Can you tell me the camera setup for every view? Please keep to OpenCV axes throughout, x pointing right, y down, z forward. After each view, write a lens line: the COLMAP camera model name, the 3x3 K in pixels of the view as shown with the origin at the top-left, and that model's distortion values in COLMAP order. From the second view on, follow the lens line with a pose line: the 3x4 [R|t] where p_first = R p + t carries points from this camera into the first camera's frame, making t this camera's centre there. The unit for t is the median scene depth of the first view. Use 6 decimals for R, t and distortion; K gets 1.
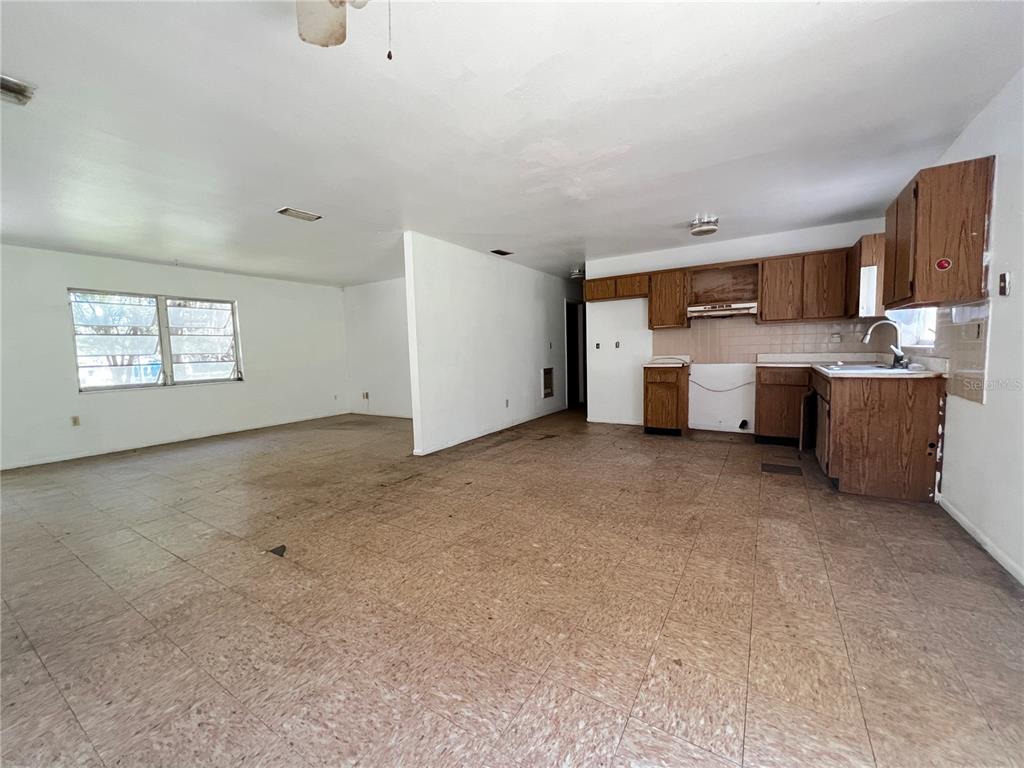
lens RADIAL K [[411.5, 0, 503.8], [0, 411.5, 381.9], [0, 0, 1]] dist [0.002178, 0.000078]
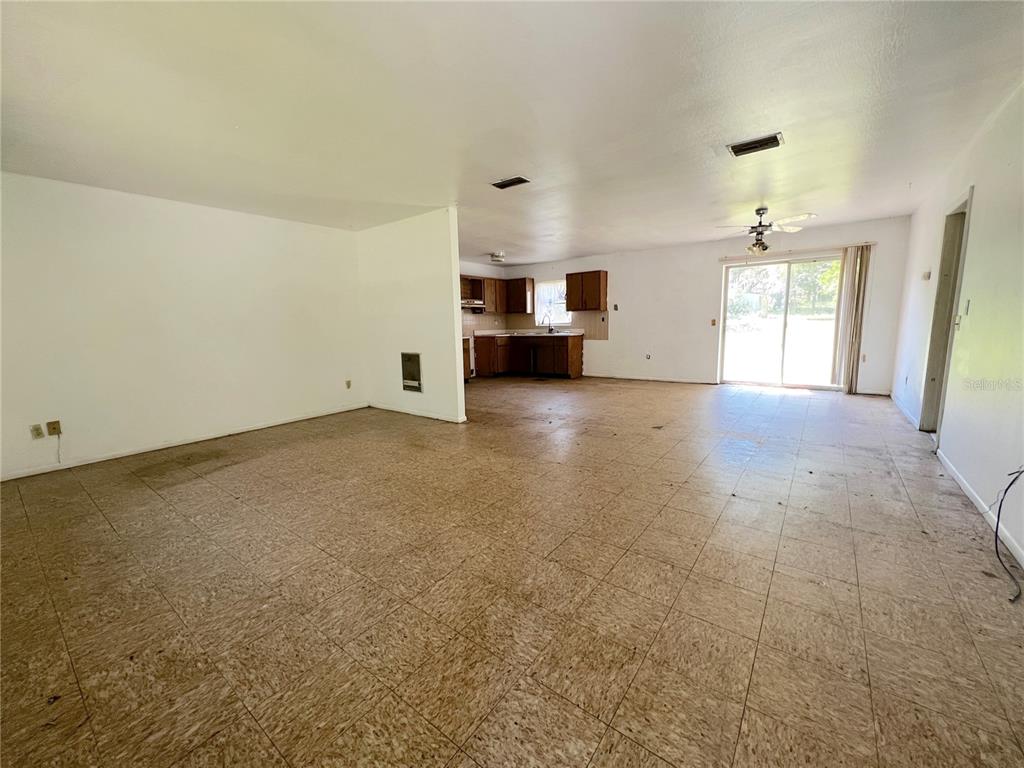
lens RADIAL K [[411.5, 0, 507.9], [0, 411.5, 385.7], [0, 0, 1]] dist [0.002178, 0.000078]
pose [[0.093589, -0.127259, 0.987444, -1.374873], [0.099349, 0.988041, 0.117919, -0.033444], [-0.990642, 0.087065, 0.105113, 0.833390]]
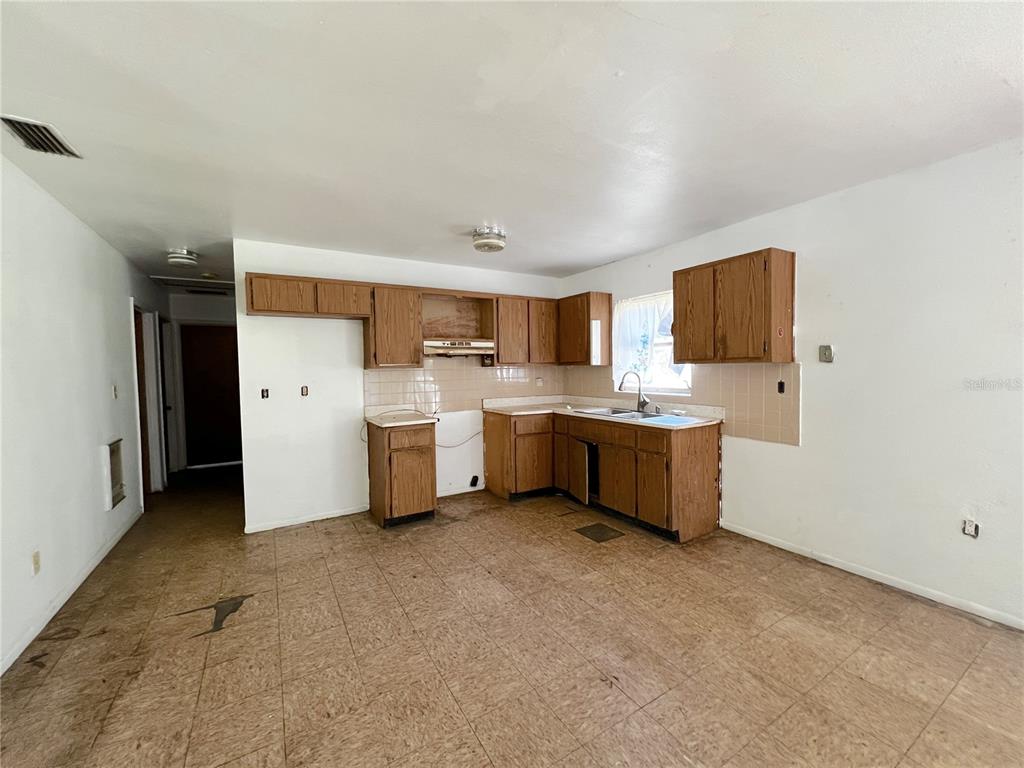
lens RADIAL K [[411.5, 0, 510.1], [0, 411.5, 382.4], [0, 0, 1]] dist [0.002178, 0.000078]
pose [[0.442800, -0.012852, 0.896528, -0.189375], [0.074419, 0.996974, -0.022463, -0.095683], [-0.893527, 0.076665, 0.442416, 0.663833]]
